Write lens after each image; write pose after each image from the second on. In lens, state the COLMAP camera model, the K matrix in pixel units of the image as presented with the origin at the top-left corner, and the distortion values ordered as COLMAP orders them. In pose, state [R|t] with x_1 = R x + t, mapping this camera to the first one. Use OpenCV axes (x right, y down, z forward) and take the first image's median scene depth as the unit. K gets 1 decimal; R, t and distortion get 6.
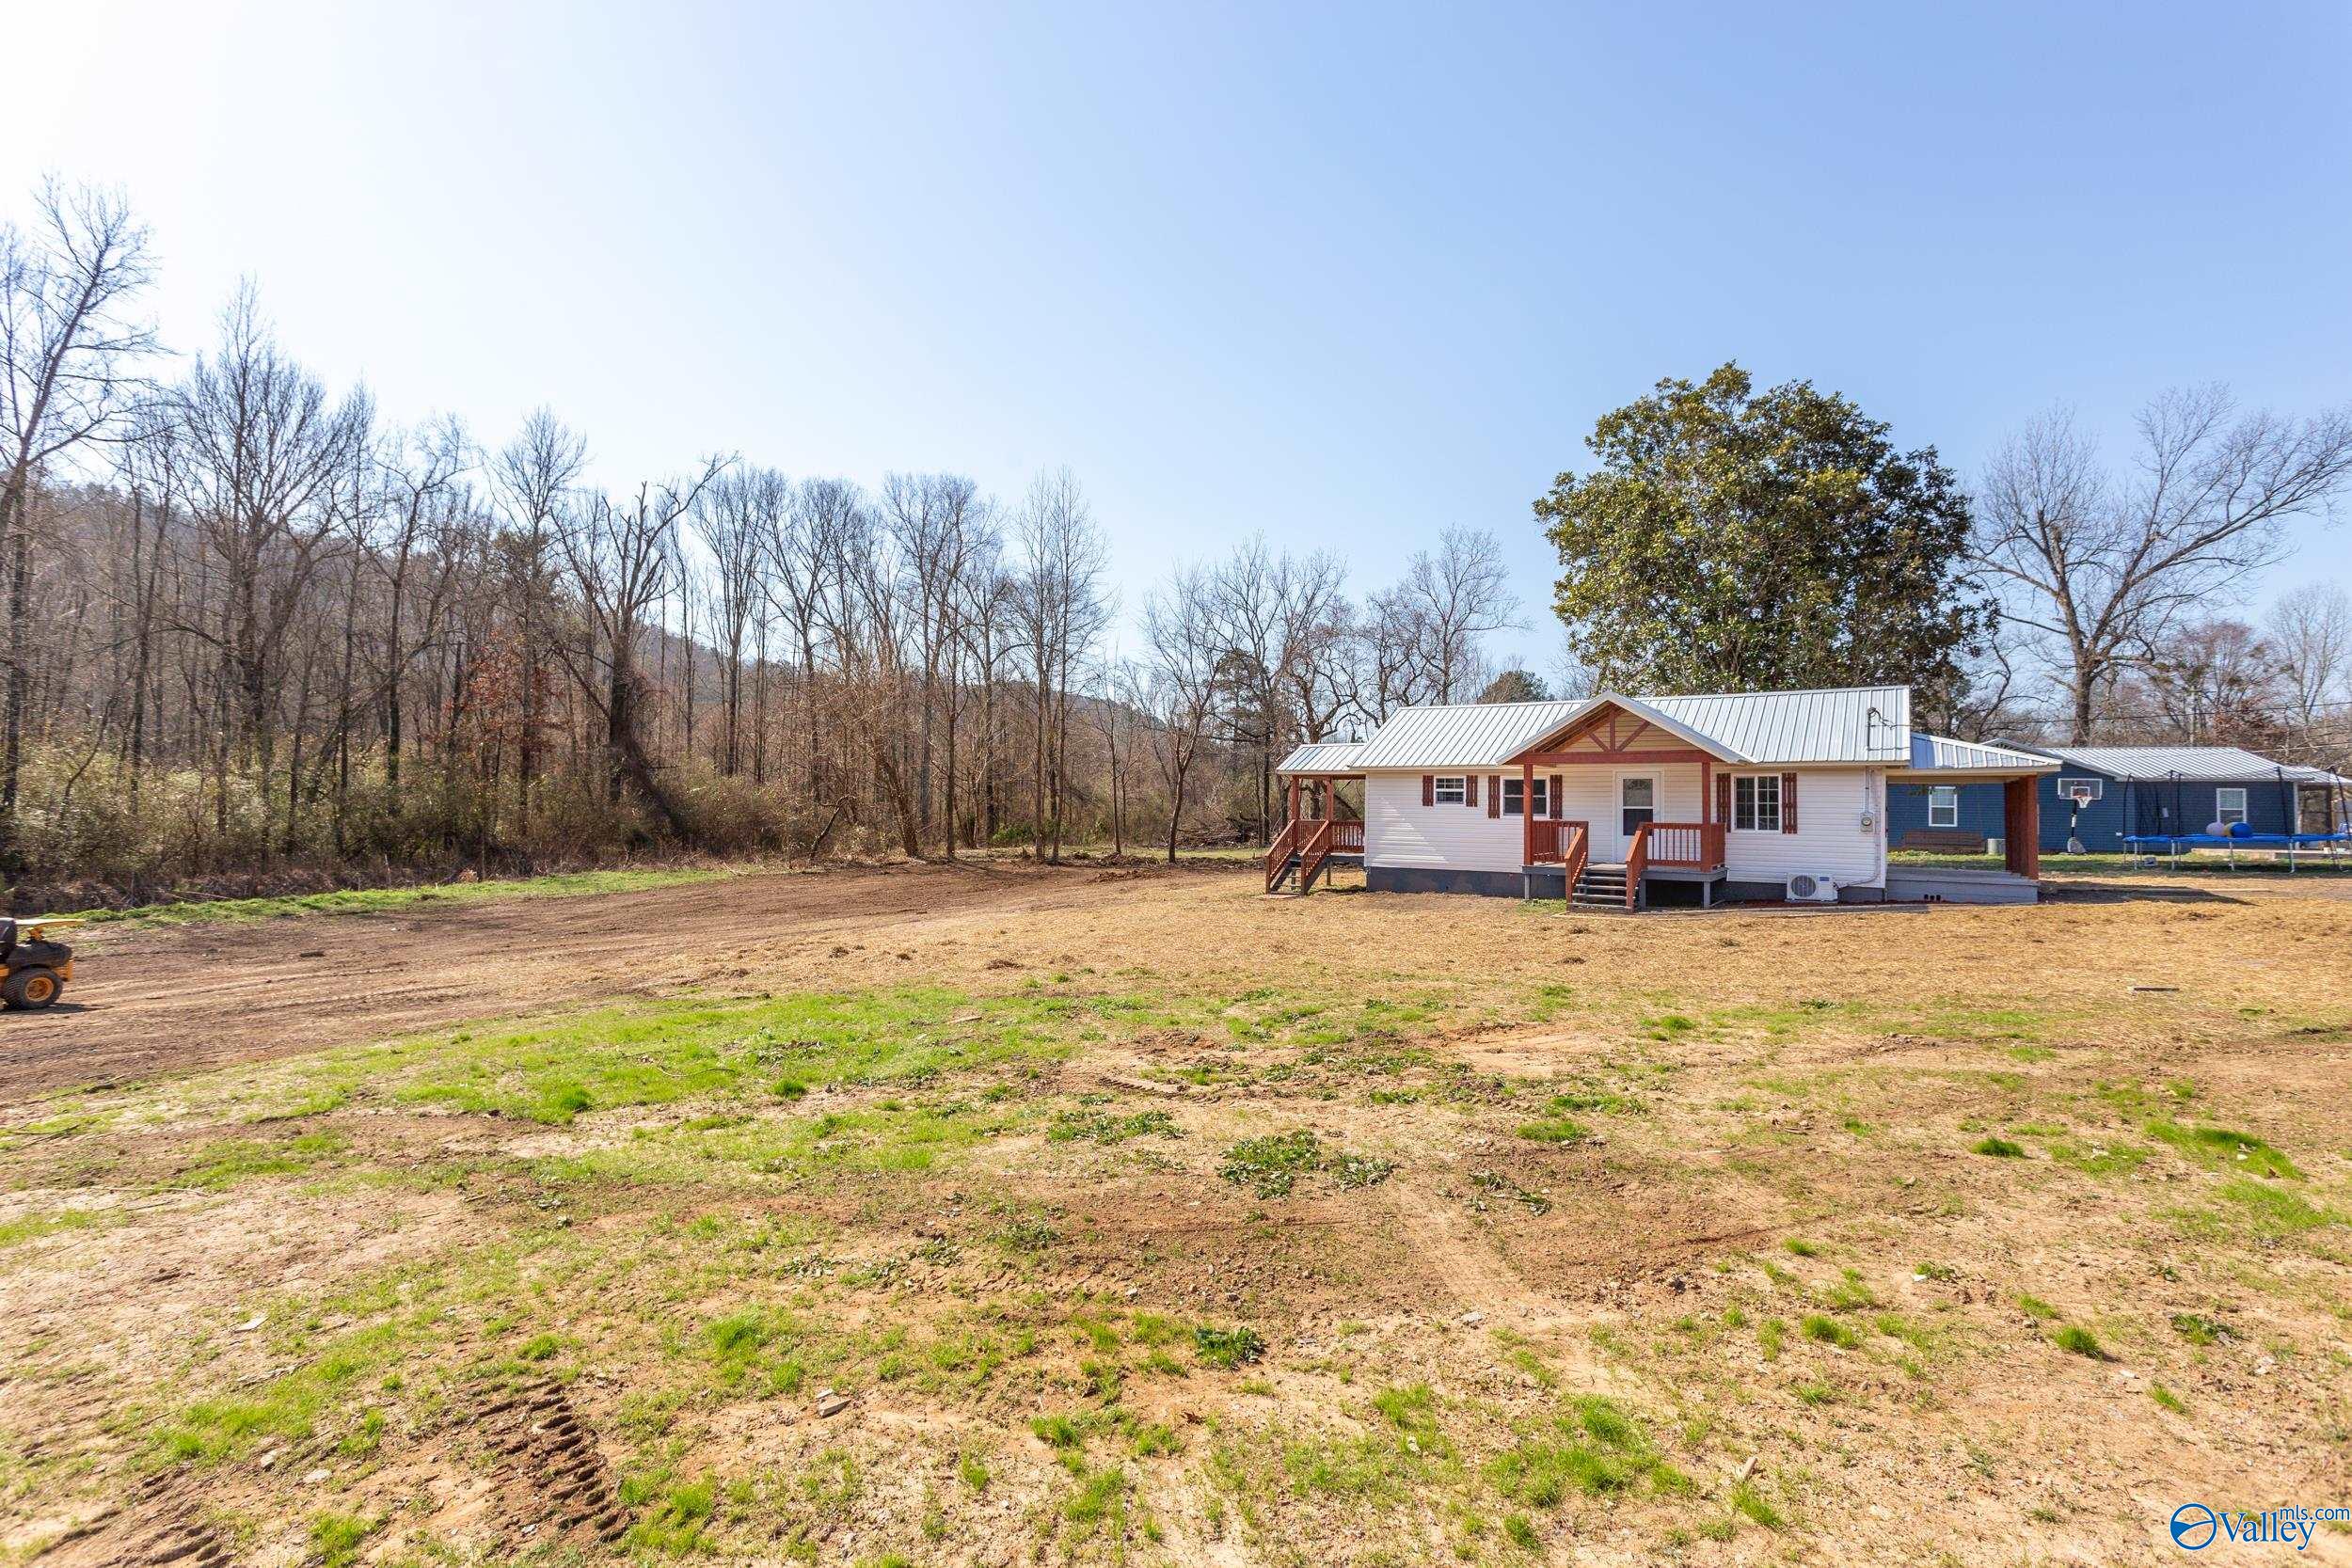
lens RADIAL K [[1154.7, 0, 1172.9], [0, 1154.7, 784.6], [0, 0, 1]] dist [0.002139, 0.002967]
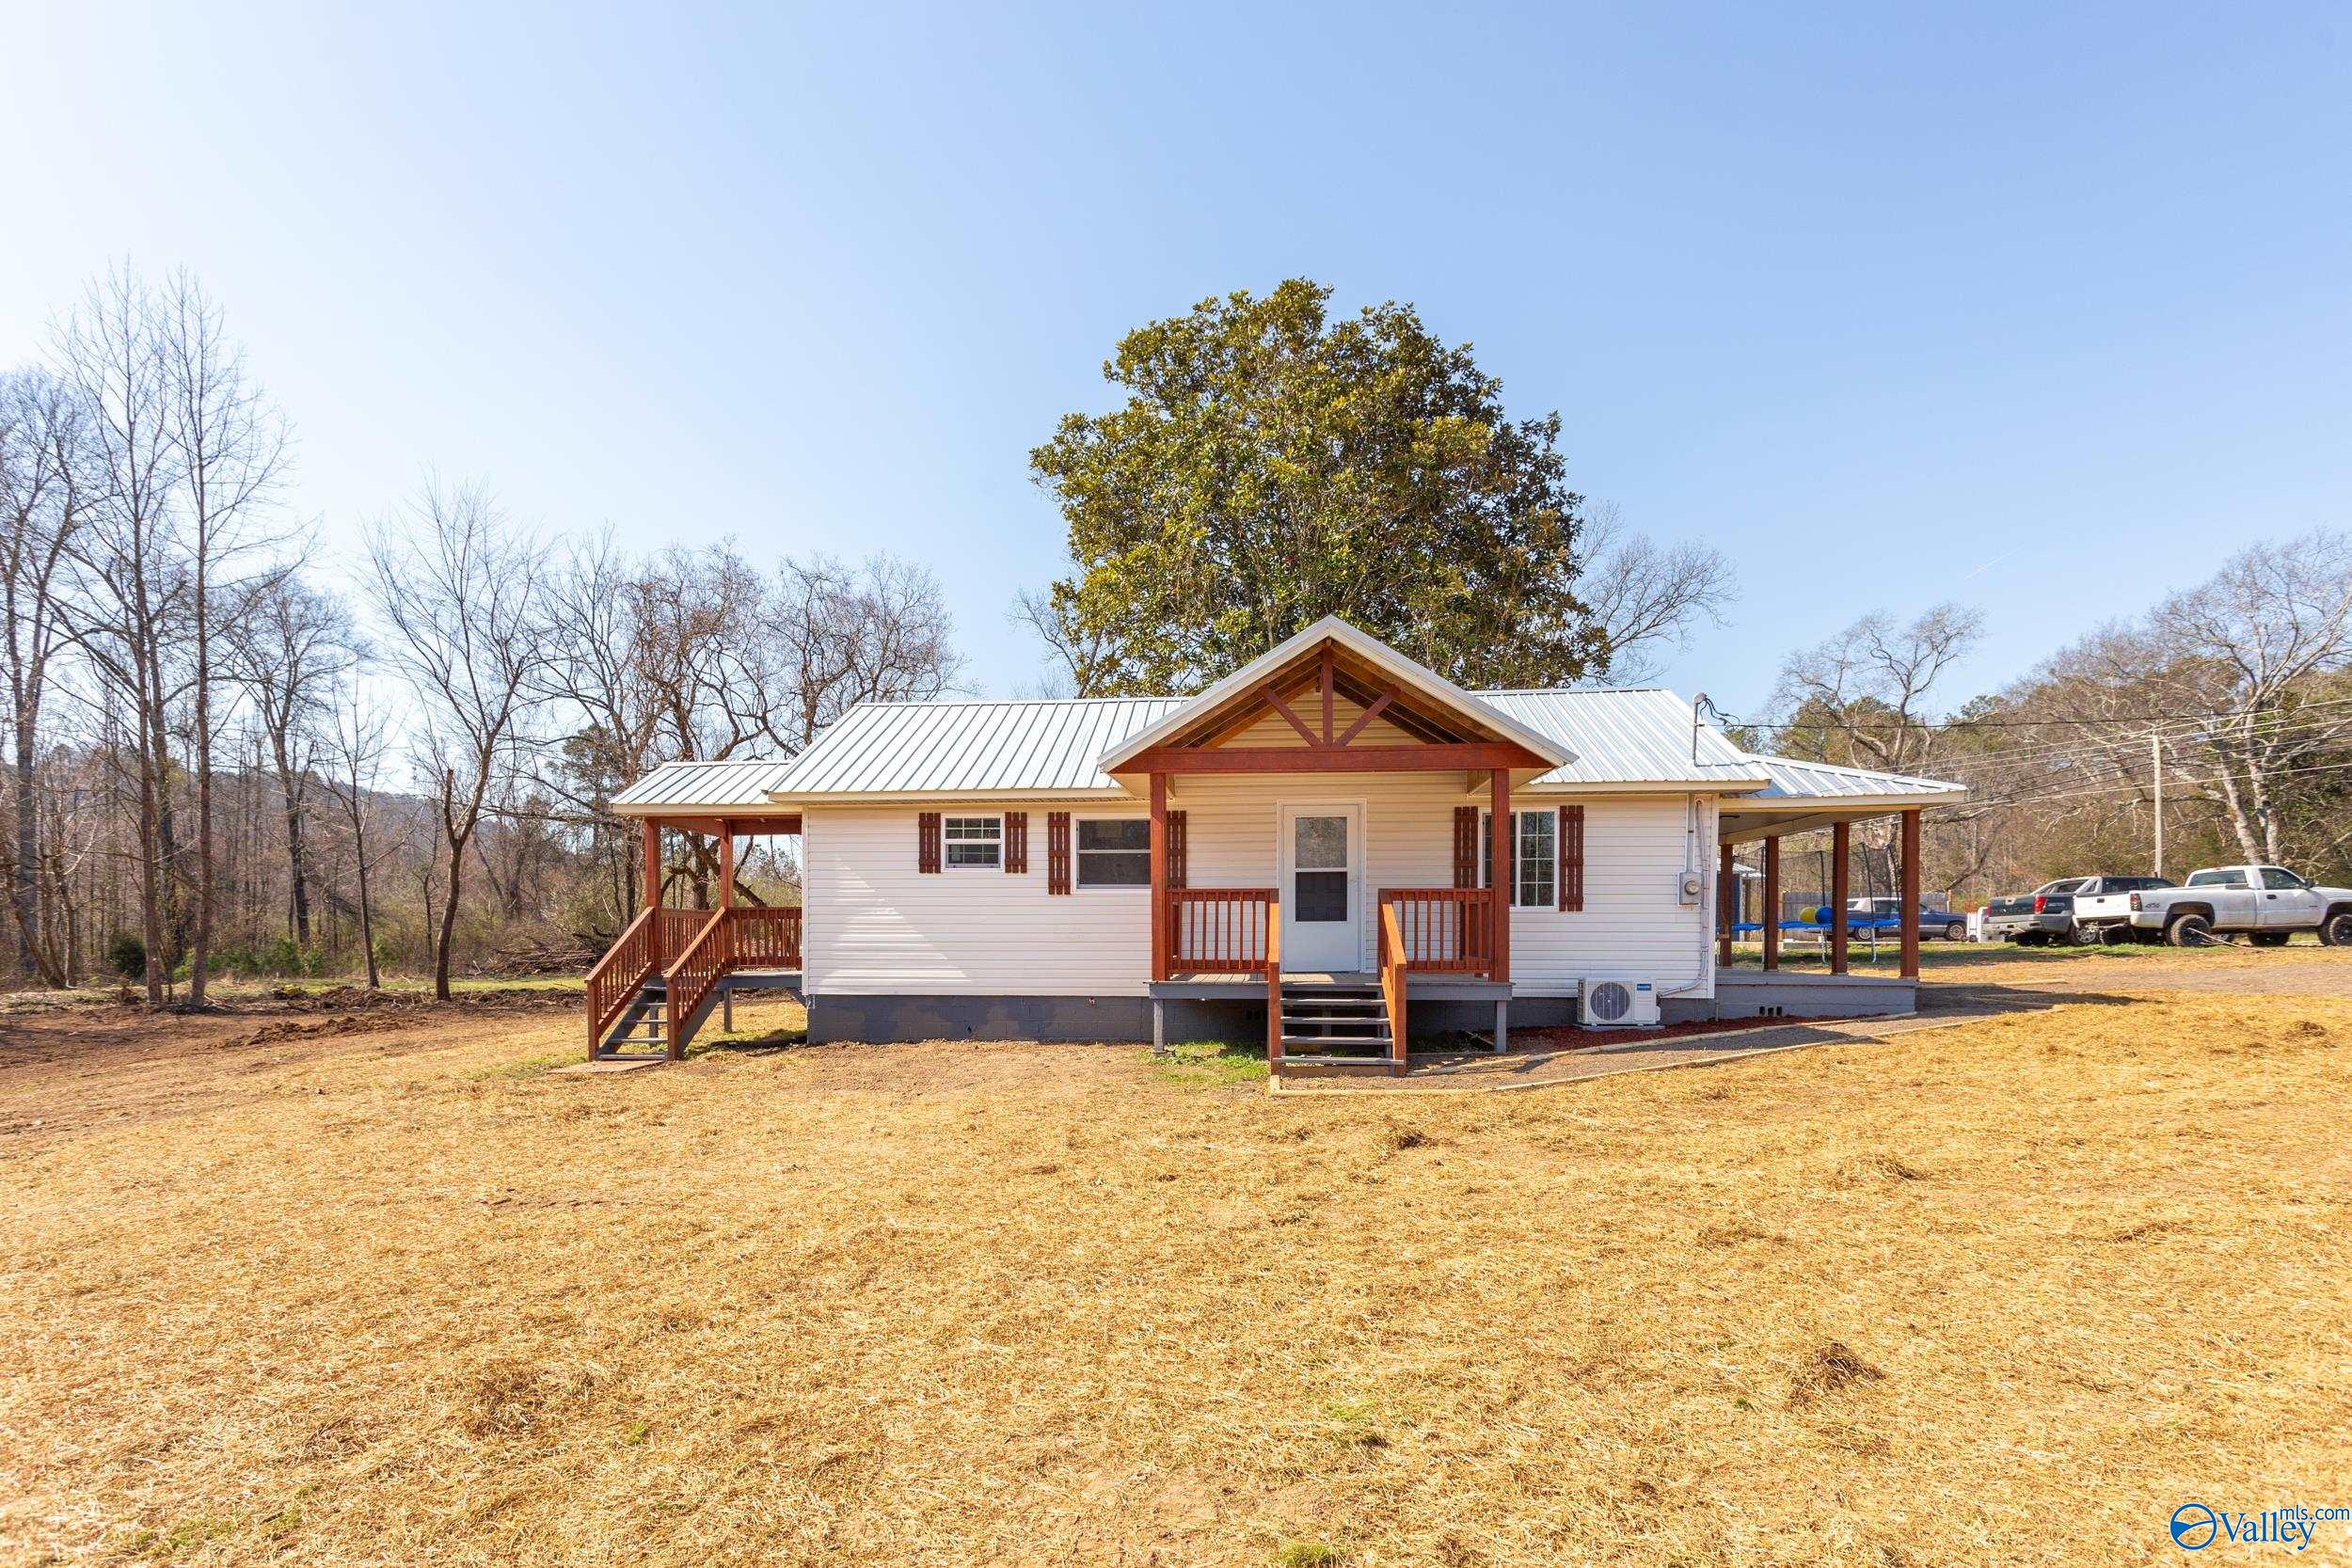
lens RADIAL K [[1154.7, 0, 1161.0], [0, 1154.7, 968.9], [0, 0, 1]] dist [0.002139, 0.002967]
pose [[0.878691, -0.027526, 0.476598, 0.060354], [0.001871, 0.998527, 0.054219, 0.030922], [-0.477388, -0.046750, 0.877448, 0.461390]]
